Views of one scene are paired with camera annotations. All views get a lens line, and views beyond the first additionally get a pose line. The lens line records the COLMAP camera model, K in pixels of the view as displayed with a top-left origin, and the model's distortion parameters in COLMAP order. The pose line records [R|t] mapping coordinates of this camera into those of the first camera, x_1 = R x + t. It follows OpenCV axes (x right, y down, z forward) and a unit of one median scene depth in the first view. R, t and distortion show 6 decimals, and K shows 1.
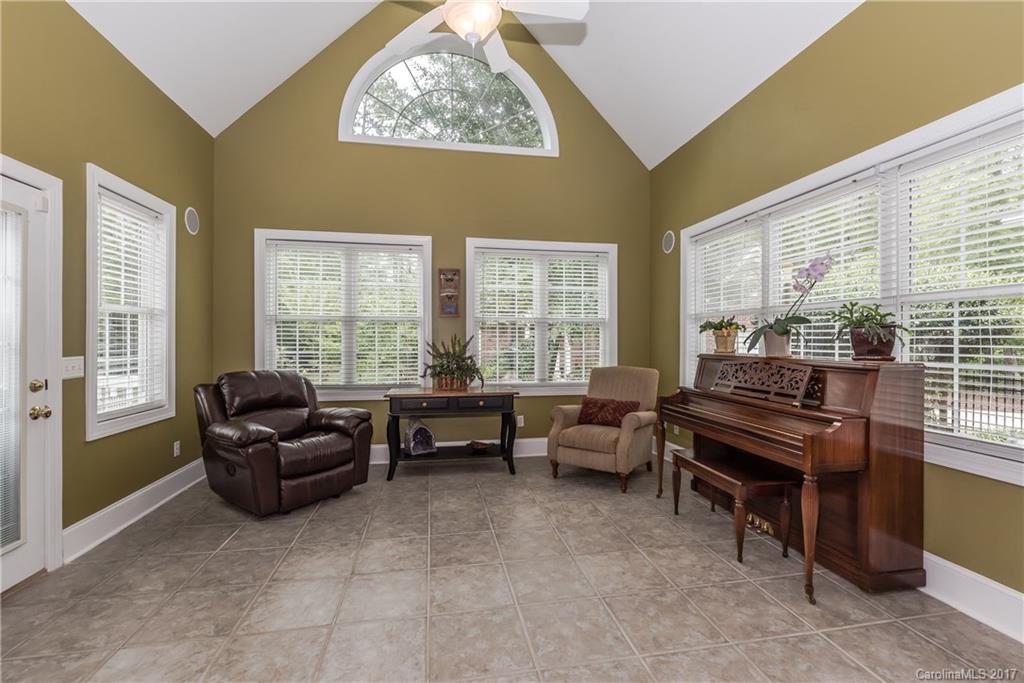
lens RADIAL K [[442.5, 0, 513.1], [0, 442.5, 345.8], [0, 0, 1]] dist [0.000664, 0.000018]
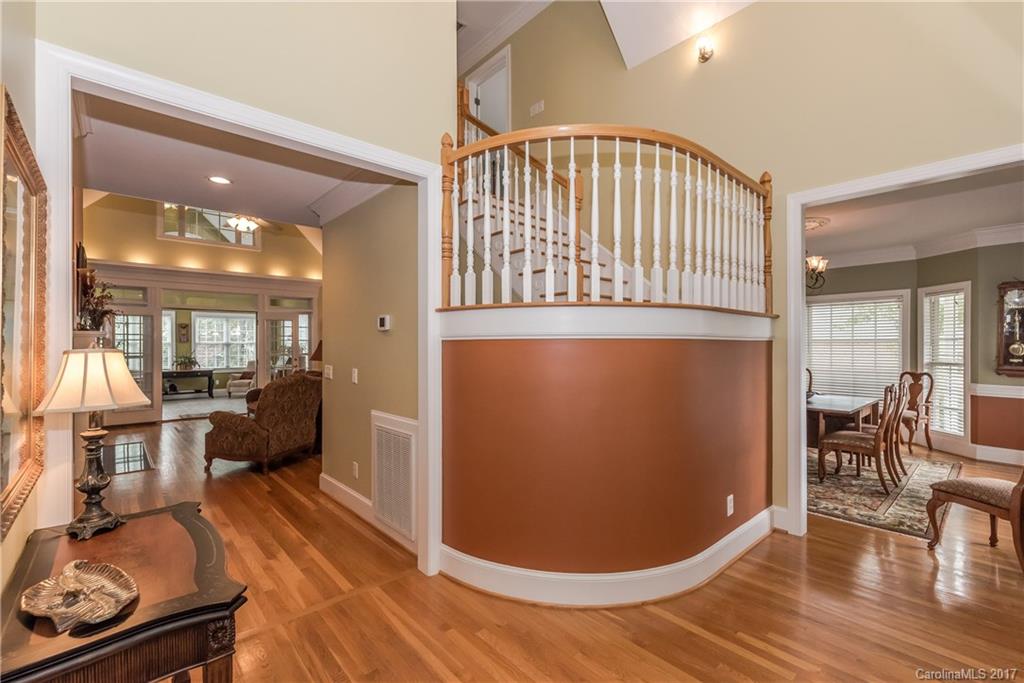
lens RADIAL K [[442.5, 0, 513.1], [0, 442.5, 345.8], [0, 0, 1]] dist [0.000664, 0.000018]
pose [[0.847855, 0.002584, 0.530222, 0.137755], [-0.001749, 0.999996, -0.002077, -0.049242], [-0.530225, 0.000834, 0.847856, -2.603309]]
